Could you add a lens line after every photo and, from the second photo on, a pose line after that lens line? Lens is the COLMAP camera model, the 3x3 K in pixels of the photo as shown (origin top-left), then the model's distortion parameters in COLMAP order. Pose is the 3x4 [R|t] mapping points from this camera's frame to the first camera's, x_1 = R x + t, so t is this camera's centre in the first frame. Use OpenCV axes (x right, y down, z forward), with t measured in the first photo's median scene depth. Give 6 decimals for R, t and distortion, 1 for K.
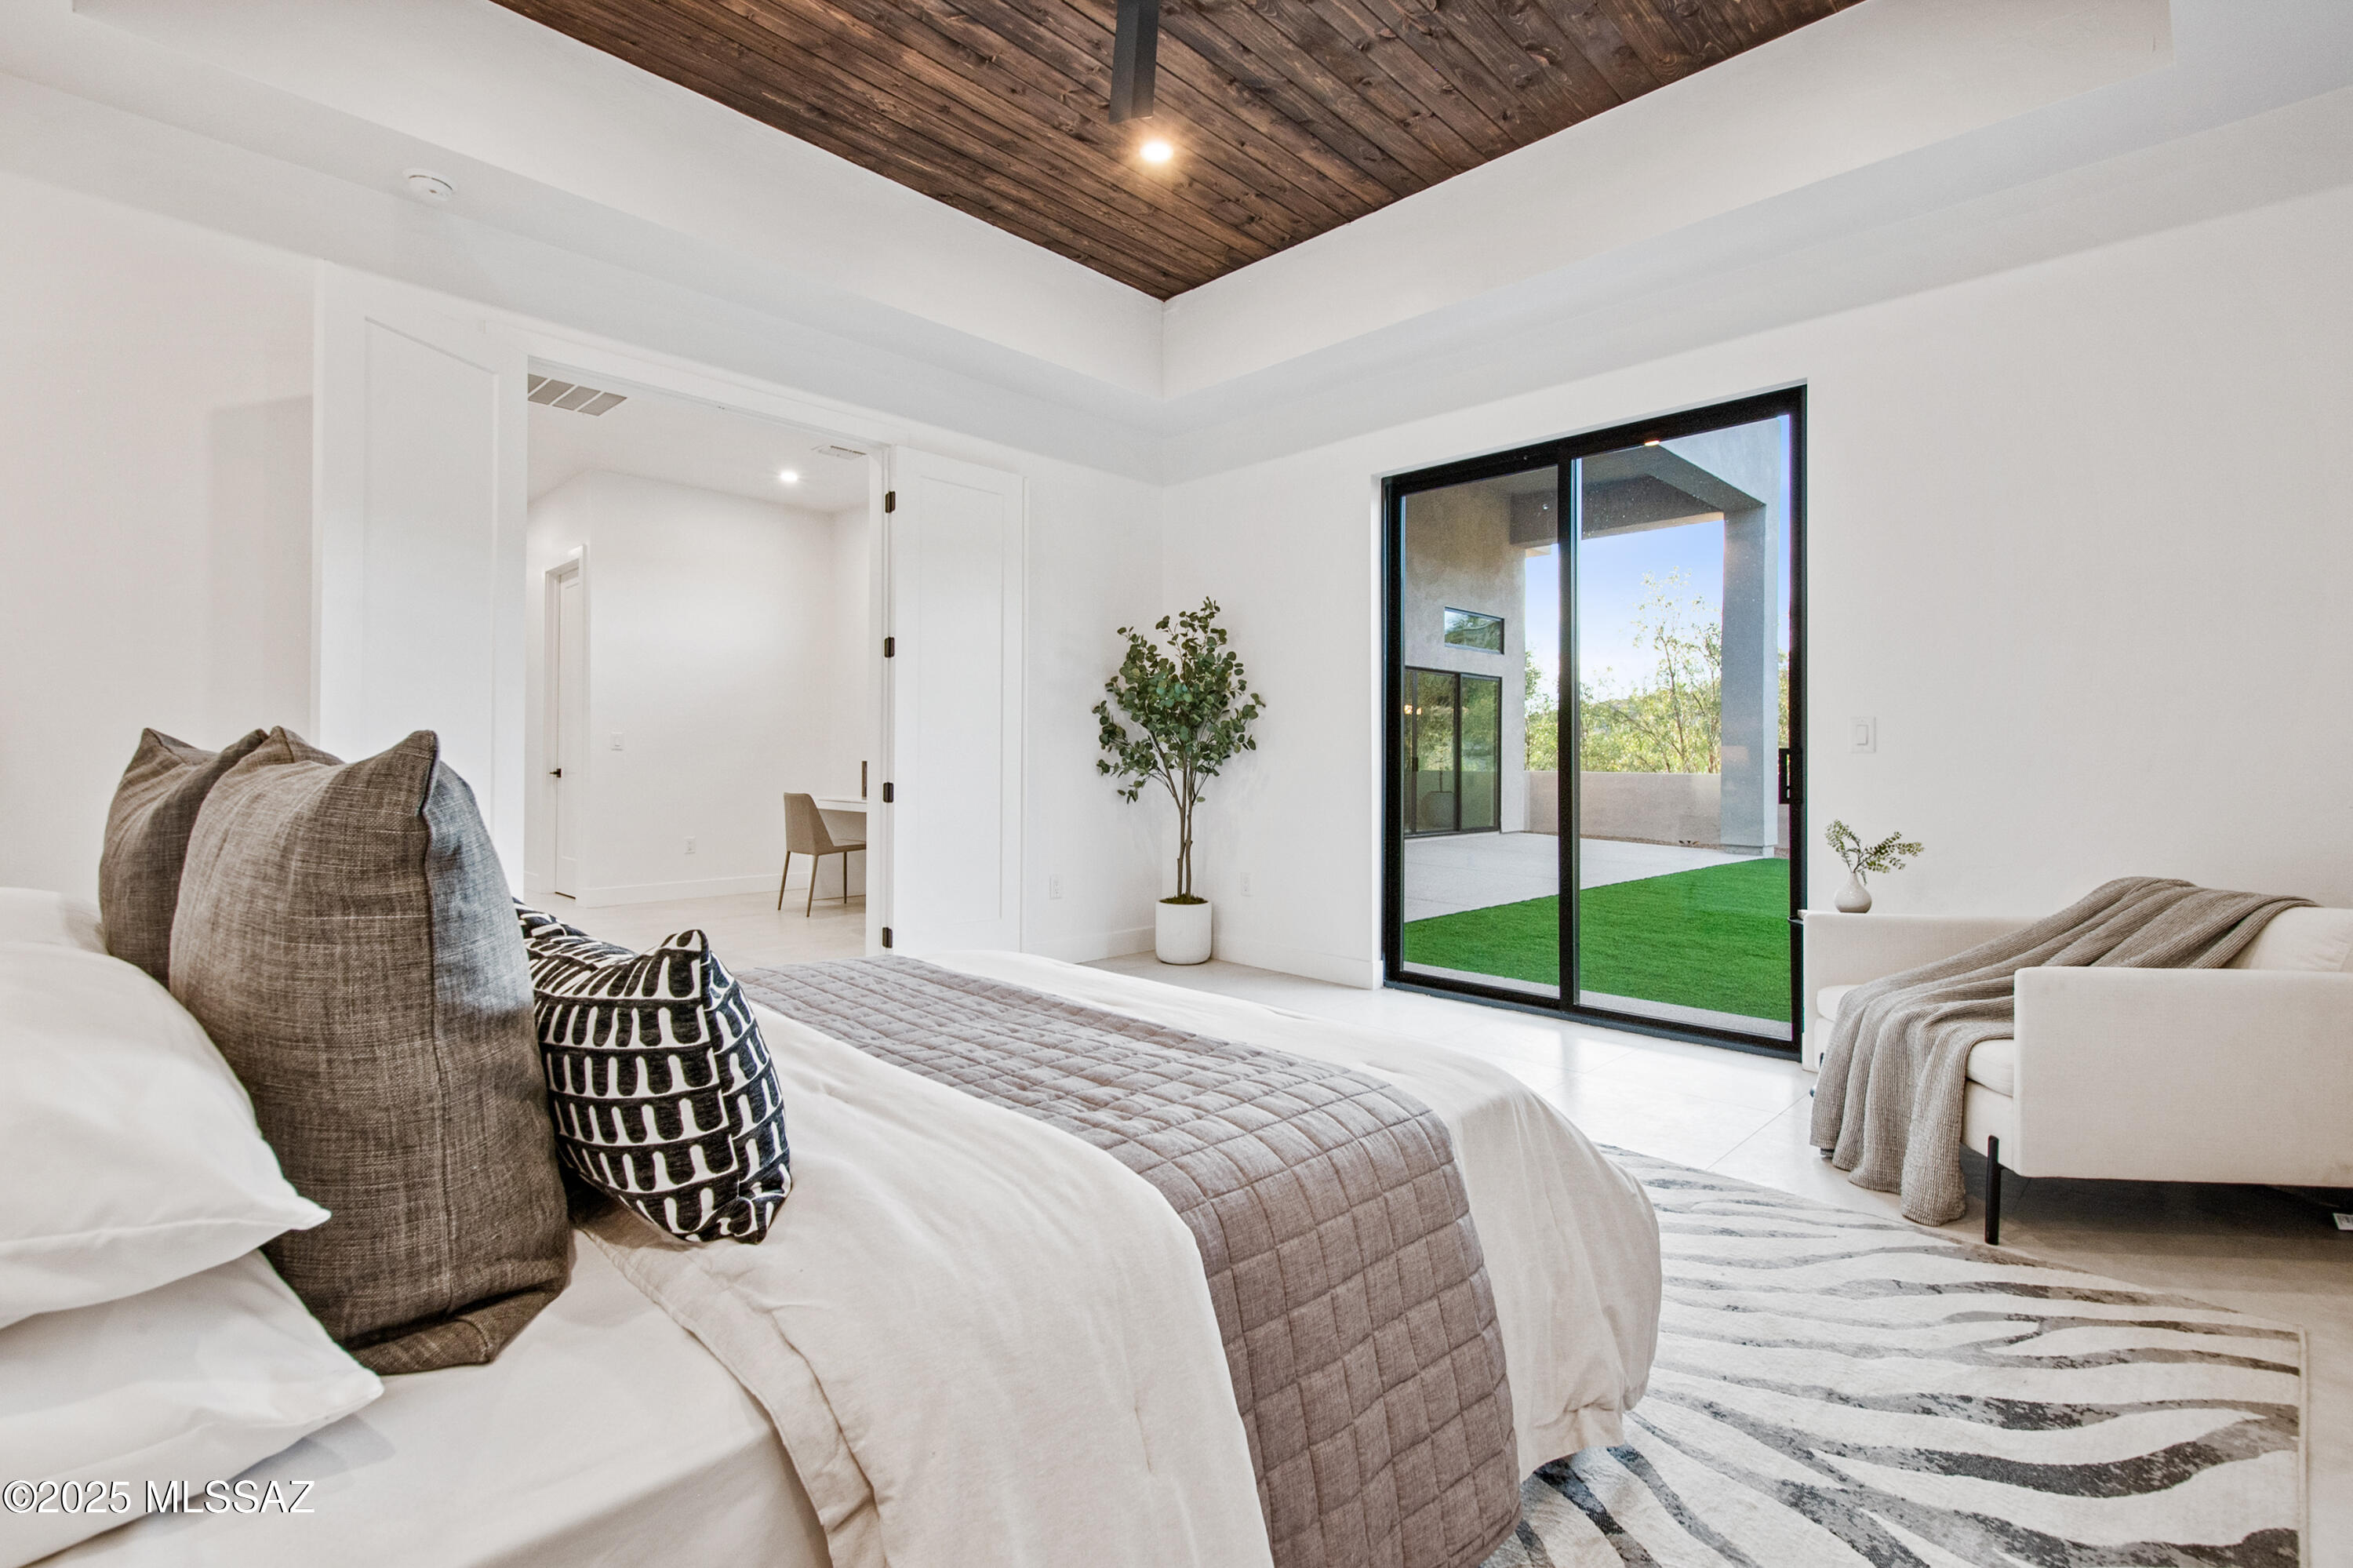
lens RADIAL K [[1043.3, 0, 1176.5], [0, 1043.3, 784.0], [0, 0, 1]] dist [0.007808, -0.000086]
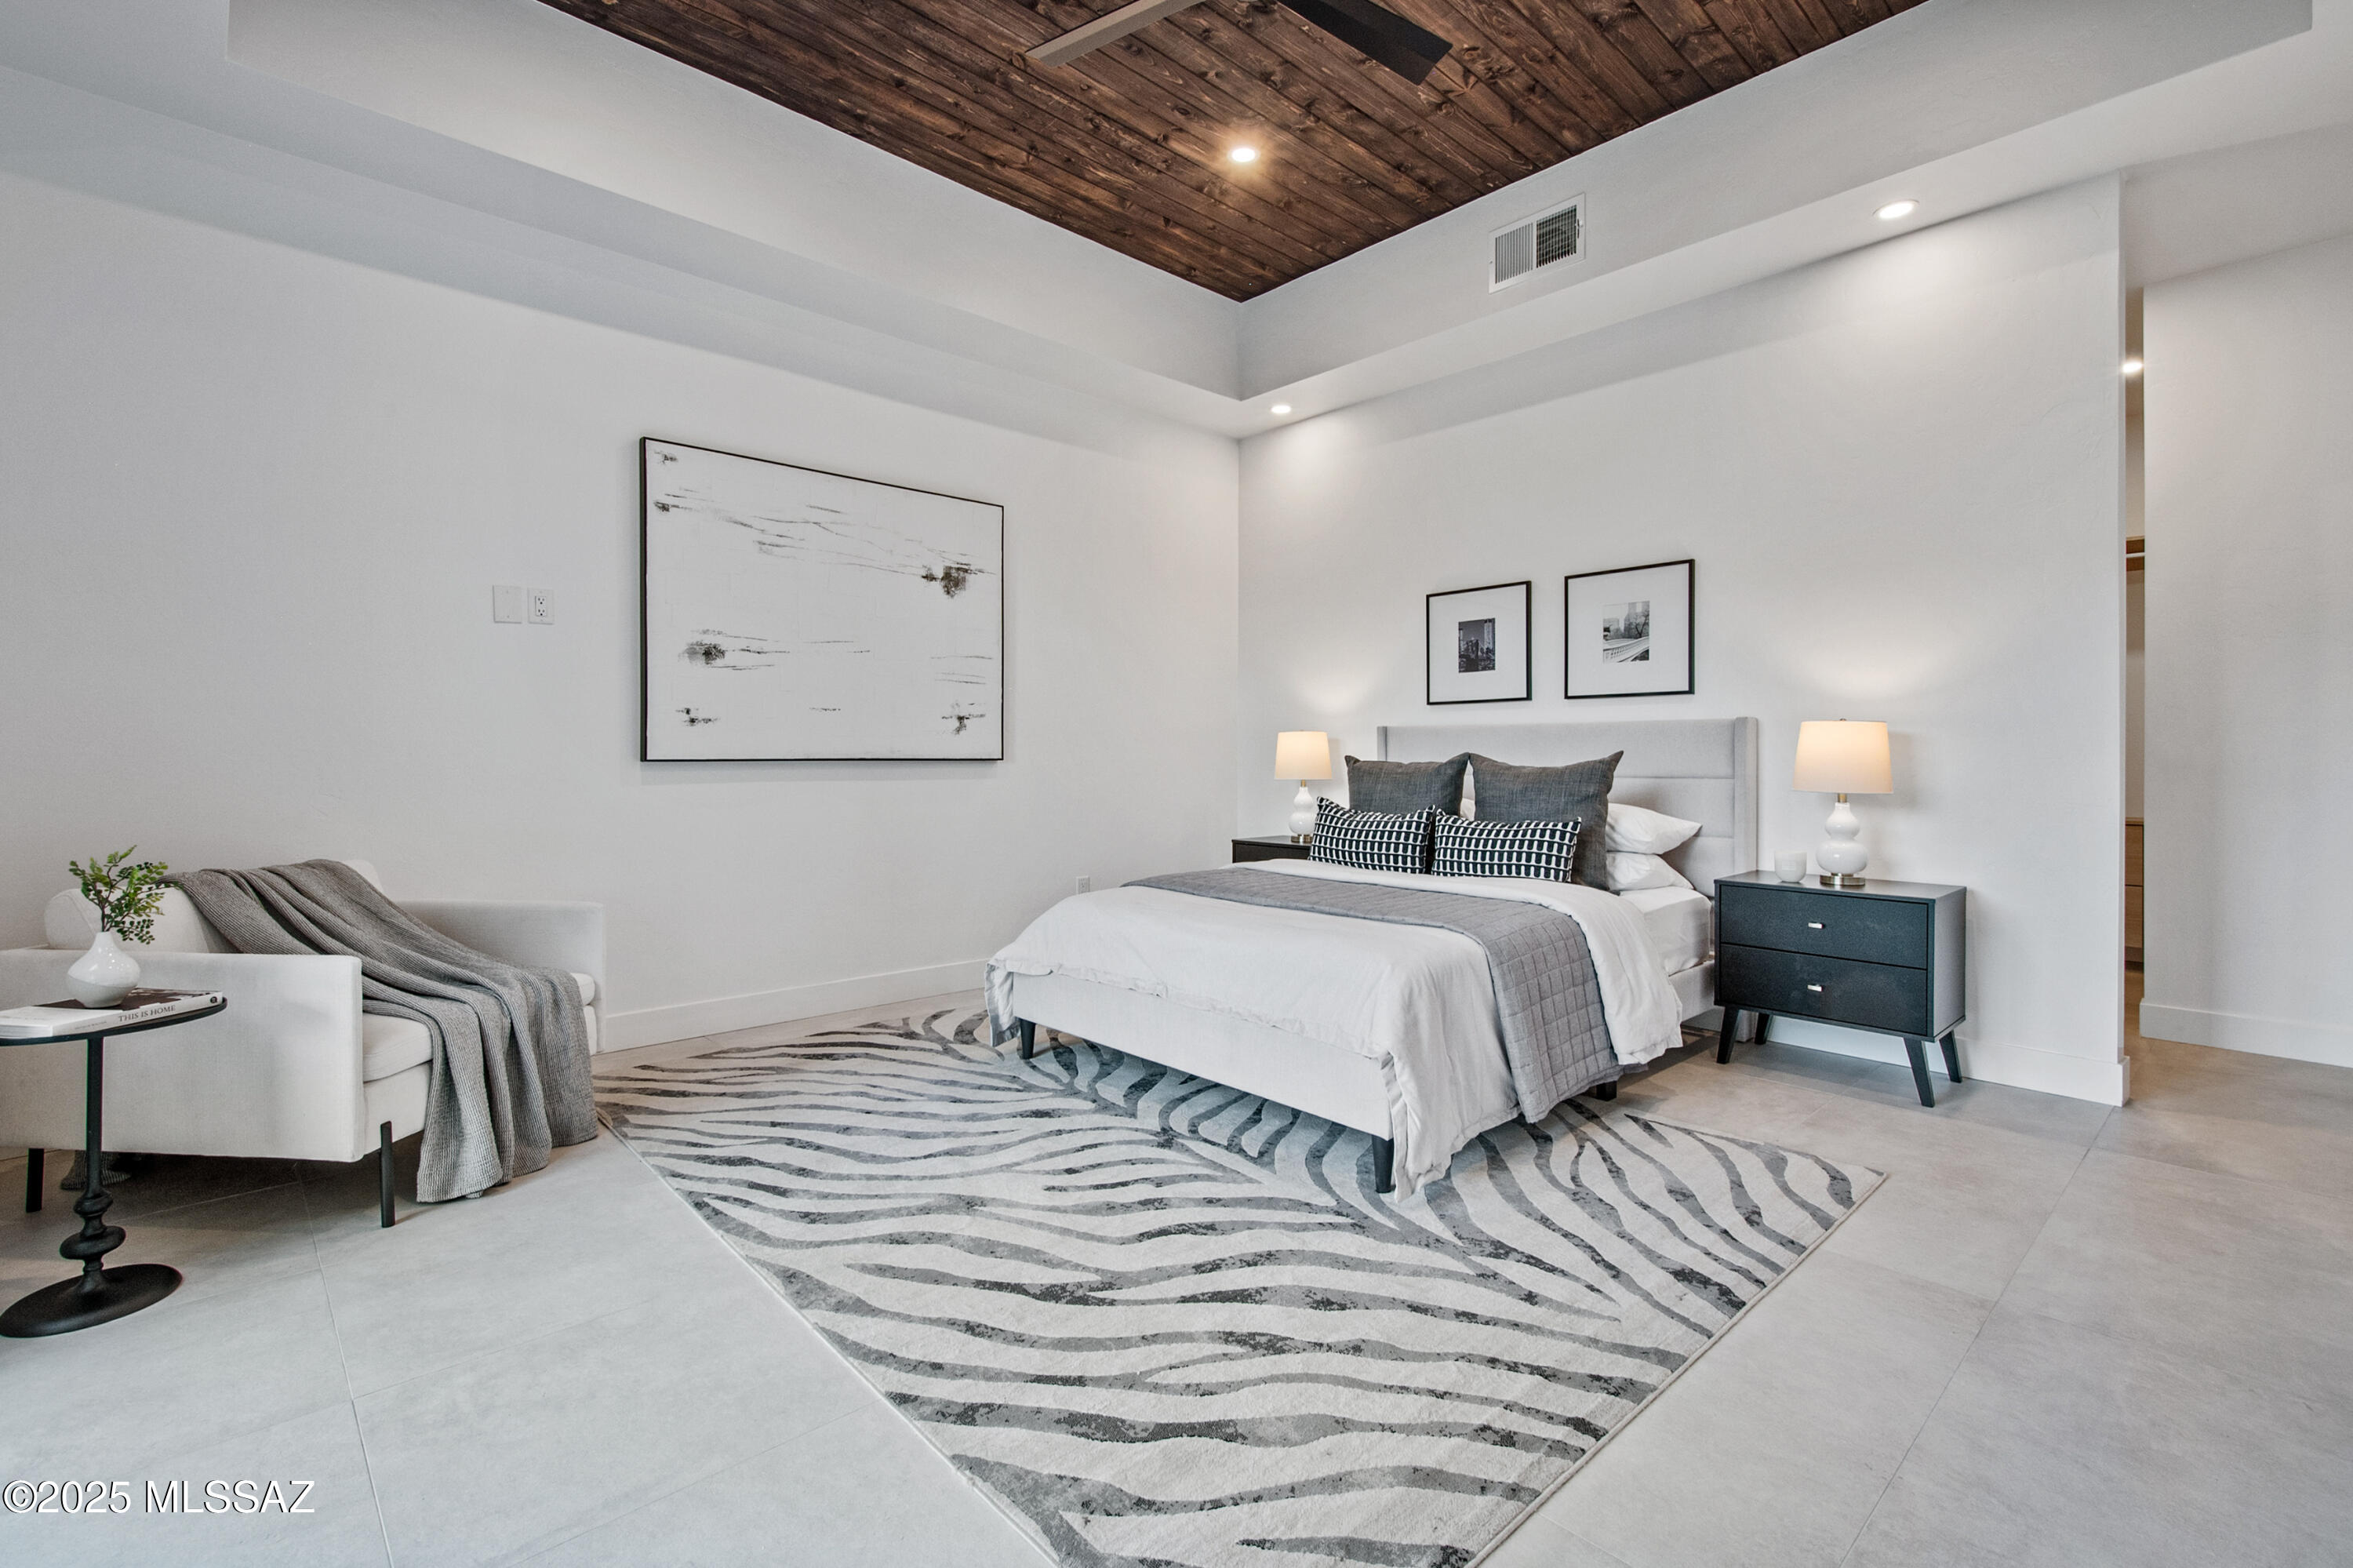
lens RADIAL K [[1043.3, 0, 1176.5], [0, 1043.3, 784.0], [0, 0, 1]] dist [0.007808, -0.000086]
pose [[-0.998368, -0.010490, 0.056132, -0.015152], [-0.007669, 0.998708, 0.050238, -0.029873], [-0.056586, 0.049726, -0.997159, 1.209747]]
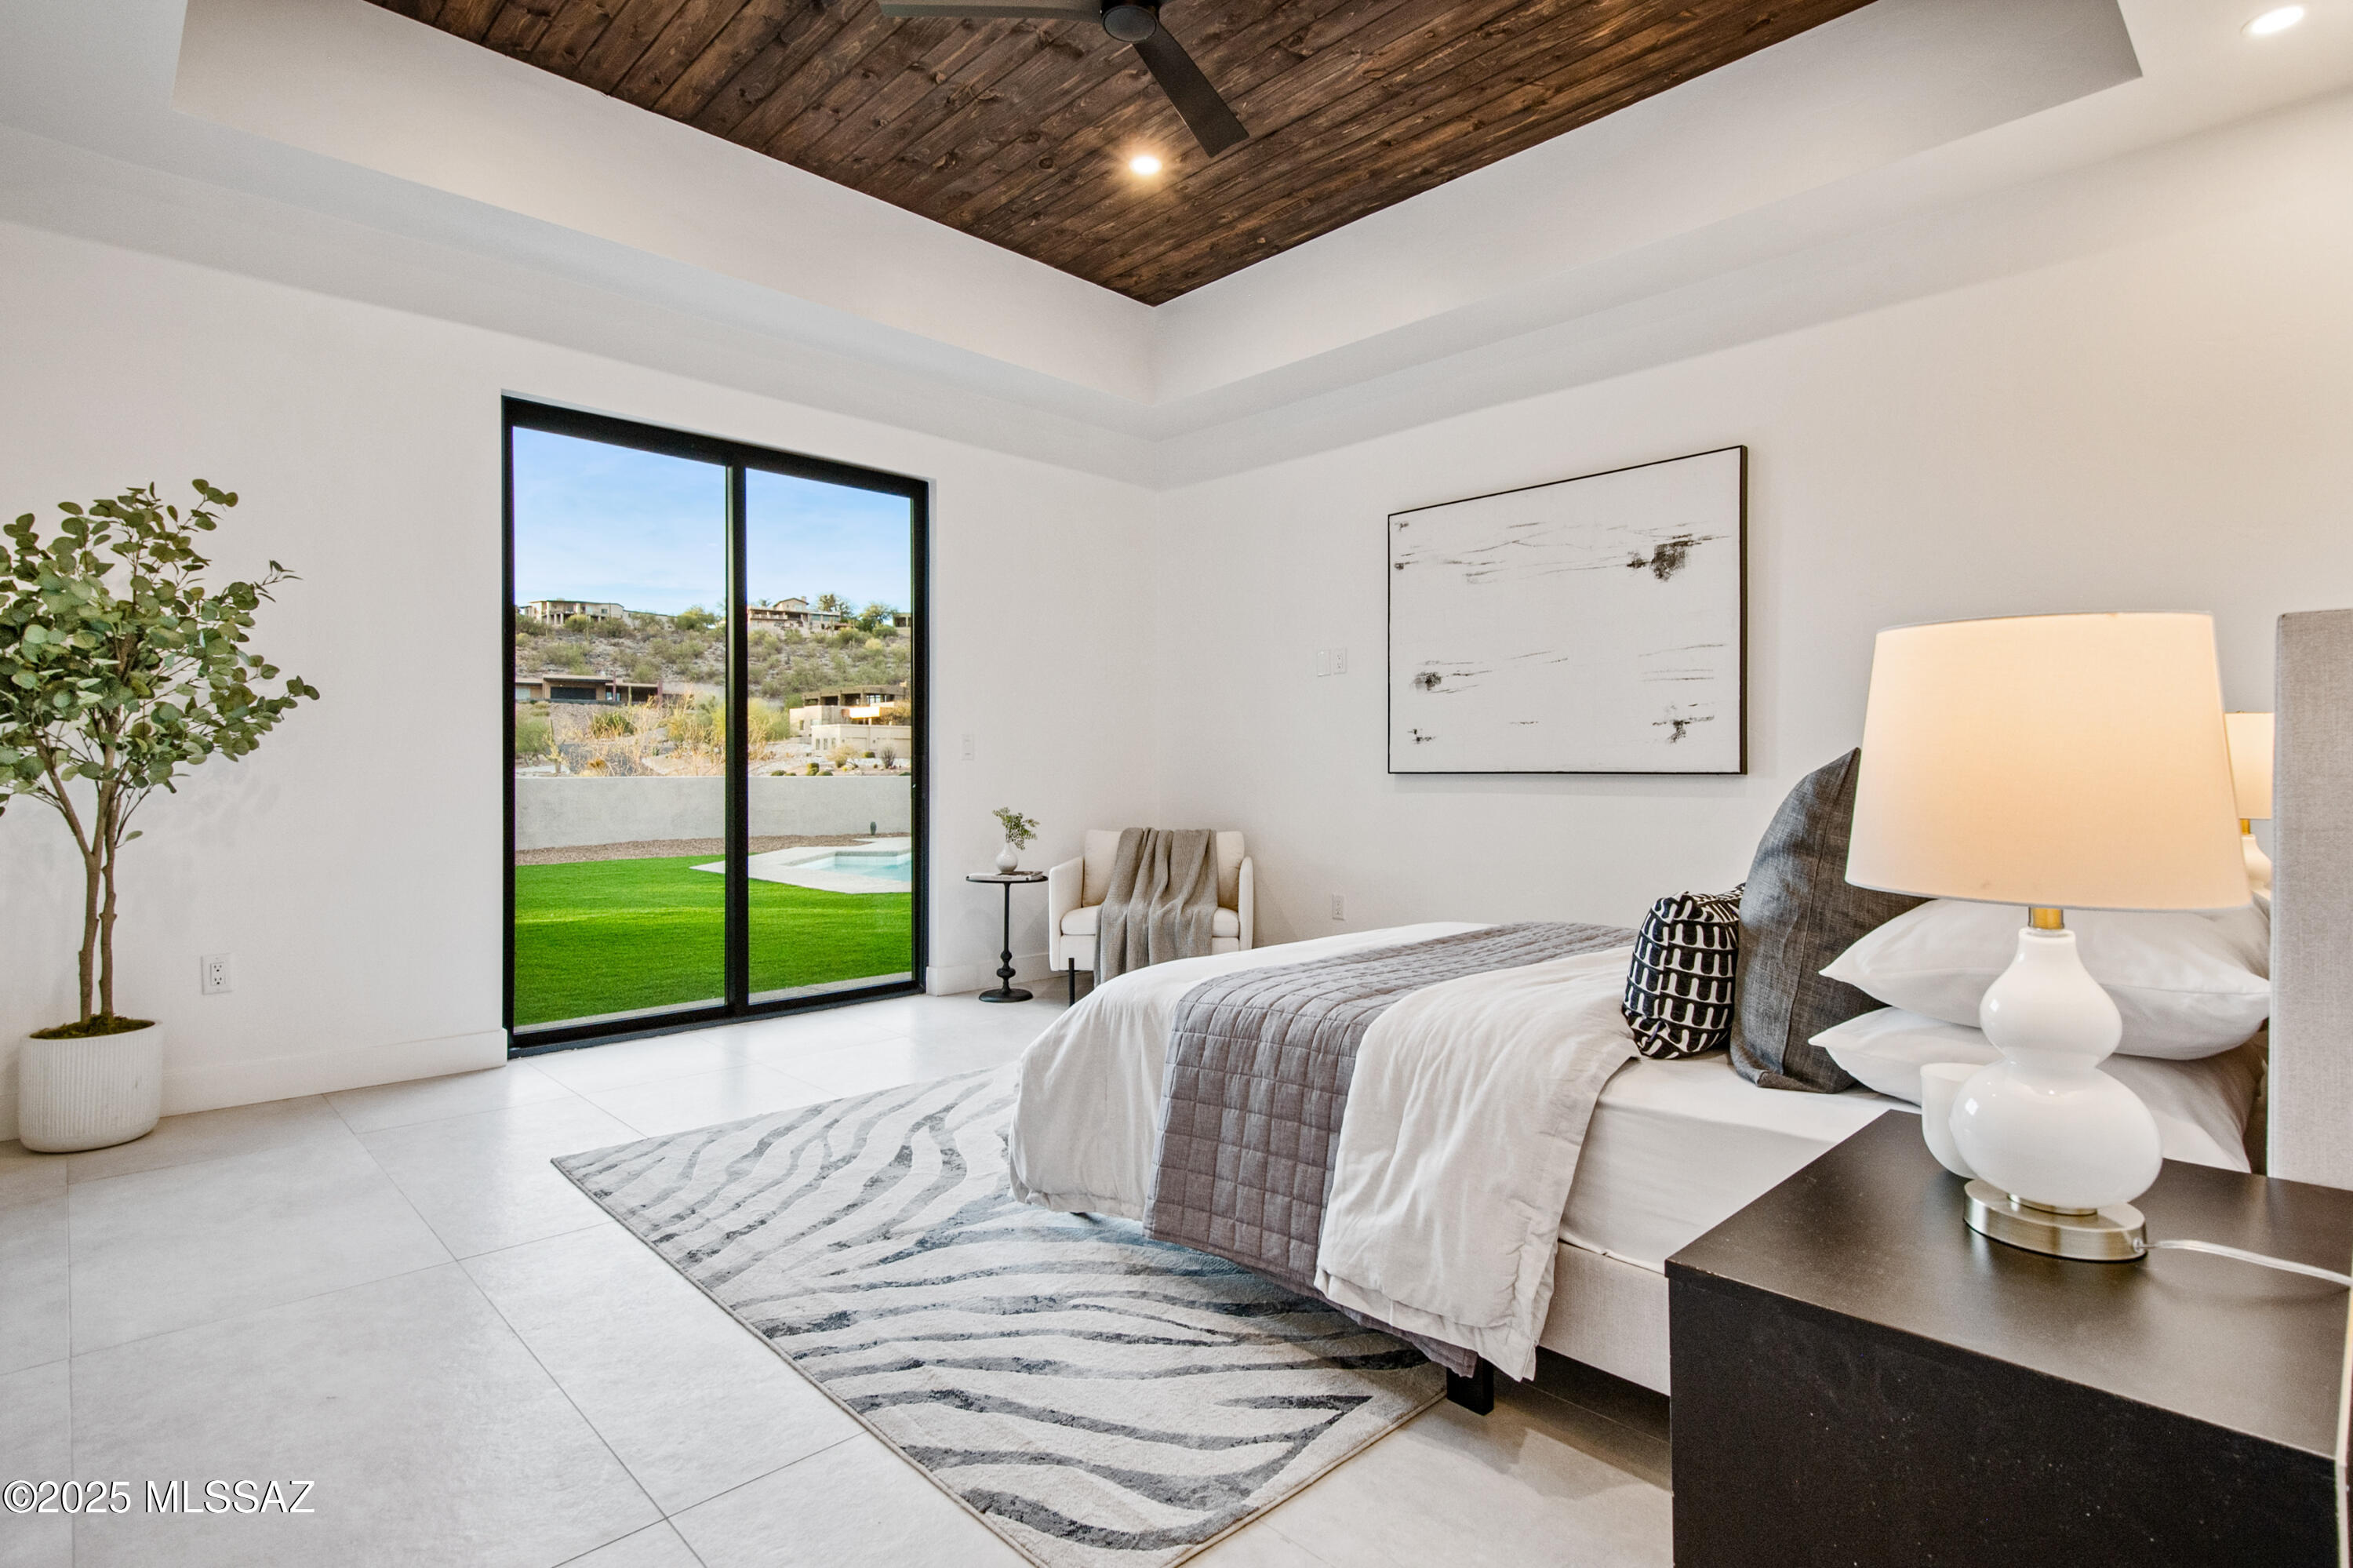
lens RADIAL K [[1155.8, 0, 1176.5], [0, 1155.8, 784.0], [0, 0, 1]] dist [0.032238, 0.000104]
pose [[0.033593, -0.017566, 0.999281, -0.730891], [0.019131, 0.999674, 0.016930, -0.015334], [-0.999252, 0.018548, 0.033918, 0.545475]]
